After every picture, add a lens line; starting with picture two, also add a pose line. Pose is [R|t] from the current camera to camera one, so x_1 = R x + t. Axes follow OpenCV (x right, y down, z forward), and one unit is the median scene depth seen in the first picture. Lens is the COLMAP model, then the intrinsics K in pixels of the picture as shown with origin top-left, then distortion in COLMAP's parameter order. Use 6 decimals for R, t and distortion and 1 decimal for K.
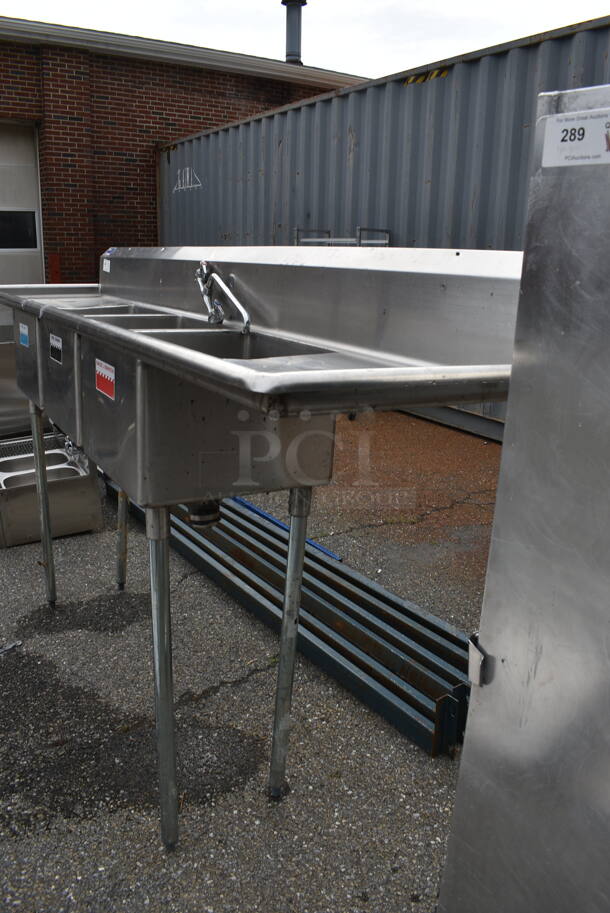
lens RADIAL K [[711.9, 0, 305.0], [0, 711.9, 456.5], [0, 0, 1]] dist [-0.088985, 0.008109]
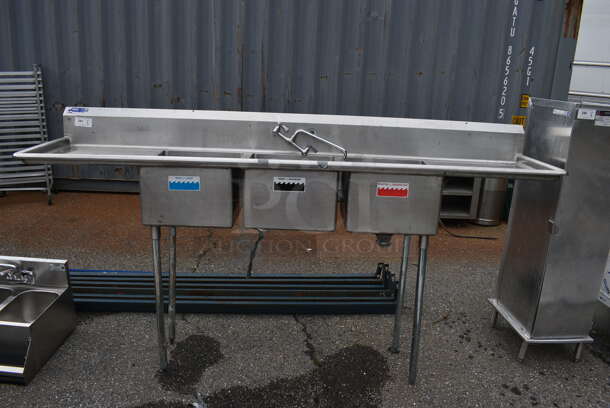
lens RADIAL K [[475.6, 0, 305.0], [0, 475.6, 204.0], [0, 0, 1]] dist [-0.088985, 0.008109]
pose [[0.512635, -0.245567, 0.822741, -0.806376], [0.210399, 0.964941, 0.156914, -0.173847], [-0.832429, 0.092664, 0.546329, 0.210336]]
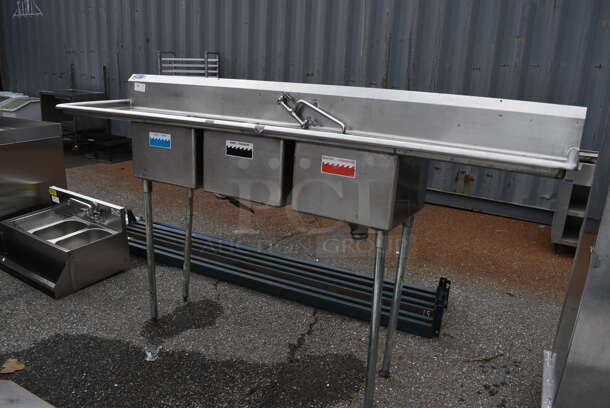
lens RADIAL K [[475.6, 0, 305.0], [0, 475.6, 204.0], [0, 0, 1]] dist [-0.088985, 0.008109]
pose [[0.877184, -0.124125, 0.463834, -0.458989], [0.112084, 0.992254, 0.053566, -0.043103], [-0.466890, 0.005001, 0.884301, -0.019424]]
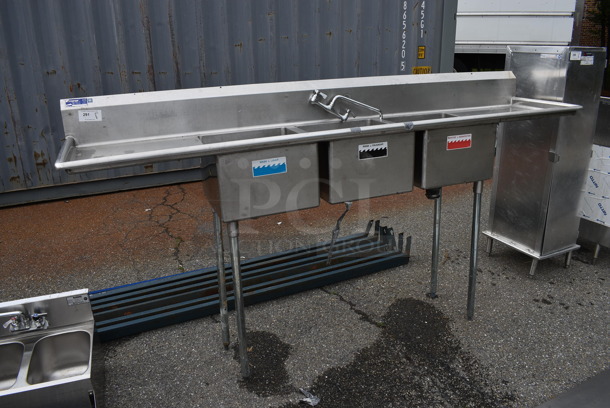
lens RADIAL K [[475.6, 0, 305.0], [0, 475.6, 204.0], [0, 0, 1]] dist [-0.088985, 0.008109]
pose [[0.157786, -0.360995, 0.919122, -0.903238], [0.299538, 0.904424, 0.303800, -0.265688], [-0.940947, 0.227377, 0.250837, 0.557953]]
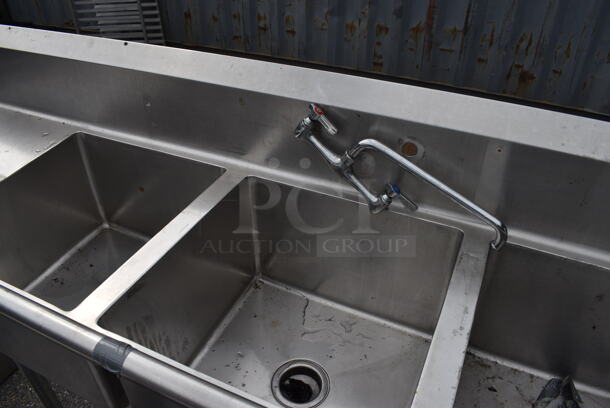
lens RADIAL K [[475.6, 0, 305.0], [0, 475.6, 204.0], [0, 0, 1]] dist [-0.088985, 0.008109]
pose [[0.825603, -0.358730, 0.435537, -0.247864], [0.176924, 0.897540, 0.403882, -0.252644], [-0.535796, -0.256389, 0.804479, 0.457303]]
